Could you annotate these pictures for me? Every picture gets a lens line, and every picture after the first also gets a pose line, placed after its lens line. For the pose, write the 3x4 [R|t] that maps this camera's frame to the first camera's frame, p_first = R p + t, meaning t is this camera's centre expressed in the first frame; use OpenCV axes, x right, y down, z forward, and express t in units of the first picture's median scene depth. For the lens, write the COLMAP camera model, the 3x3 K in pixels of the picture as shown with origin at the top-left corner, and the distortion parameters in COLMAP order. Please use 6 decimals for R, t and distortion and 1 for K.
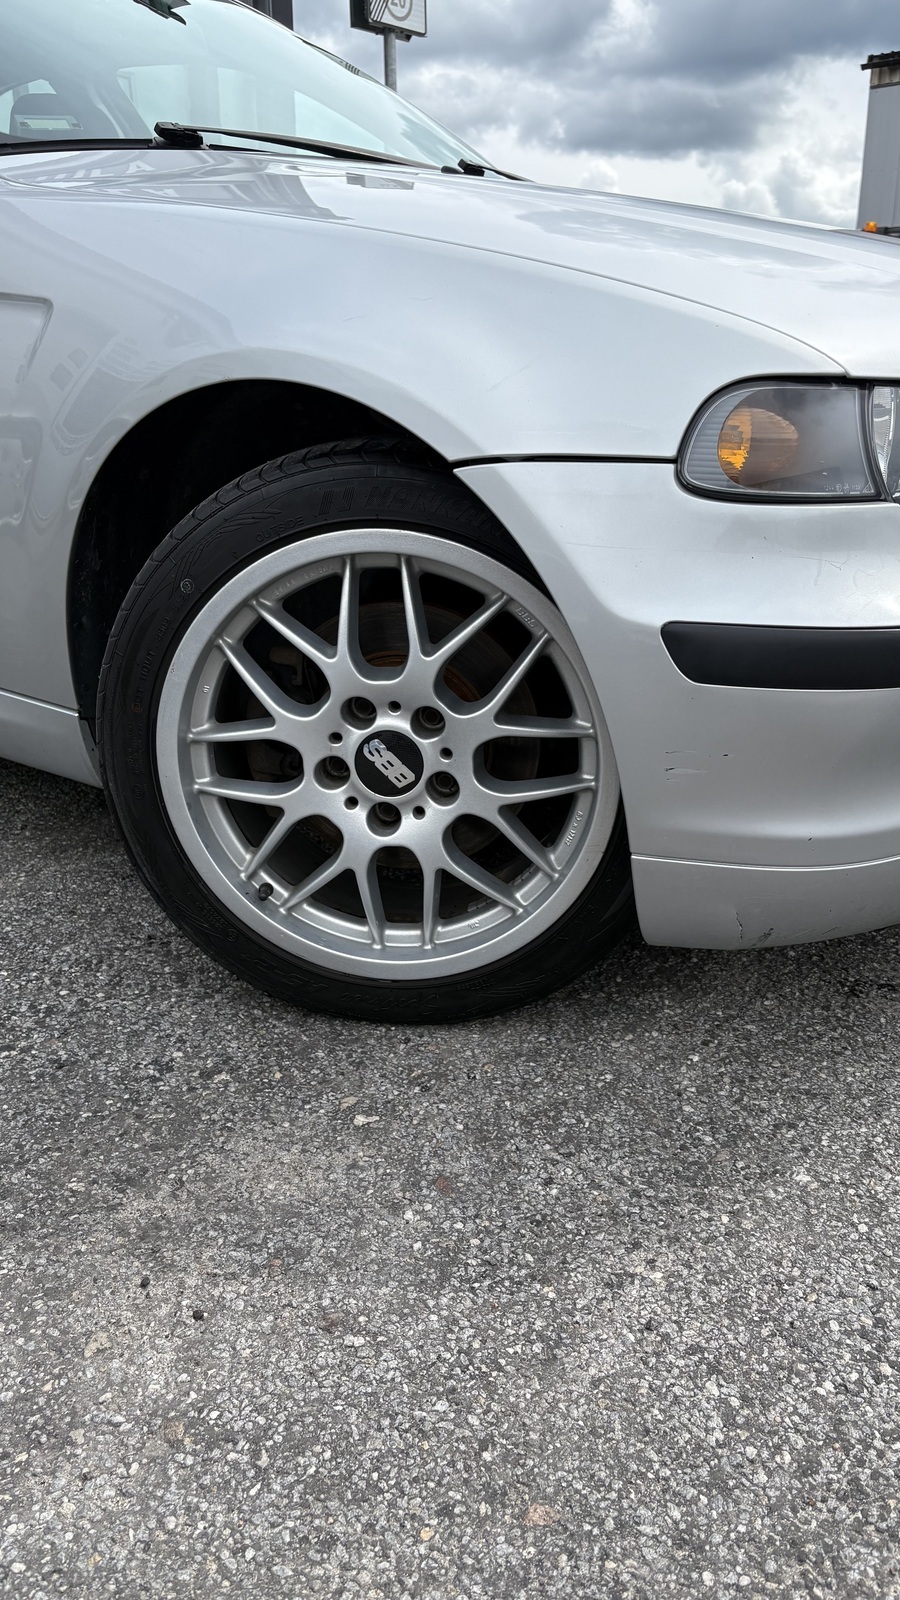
lens RADIAL K [[1199.8, 0, 454.0], [0, 1199.8, 794.0], [0, 0, 1]] dist [0.089827, -0.023742]
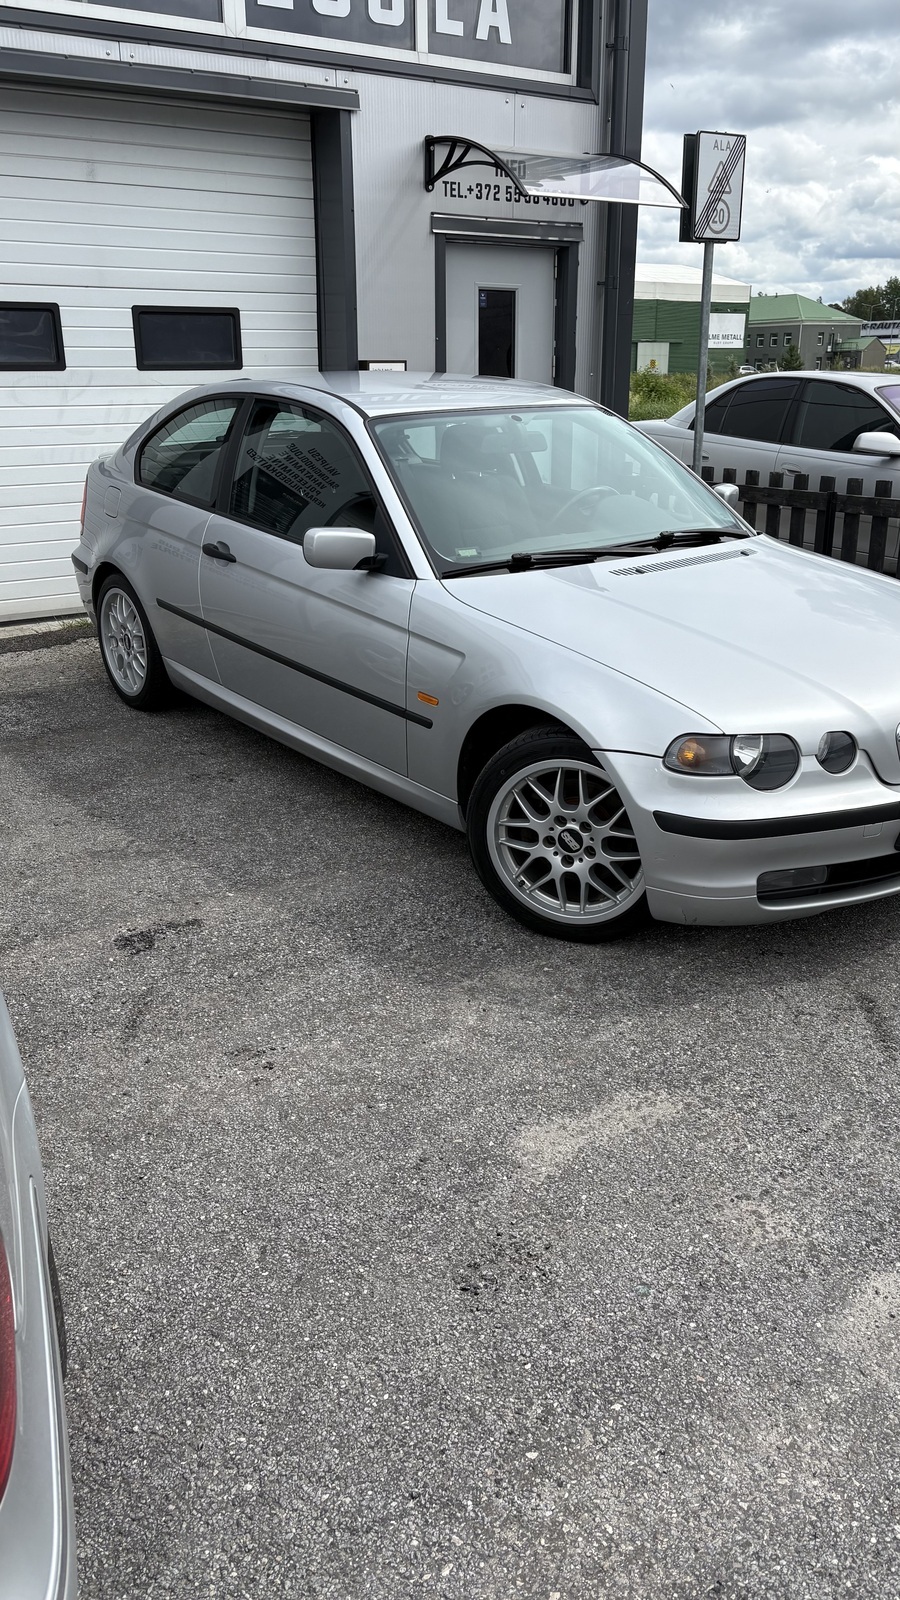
lens RADIAL K [[1199.8, 0, 437.3], [0, 1199.8, 784.7], [0, 0, 1]] dist [0.089827, -0.023742]
pose [[0.956743, 0.091789, -0.276077, 0.387019], [-0.091931, 0.995687, 0.012456, -0.155262], [0.276029, 0.013463, 0.961055, -1.641546]]
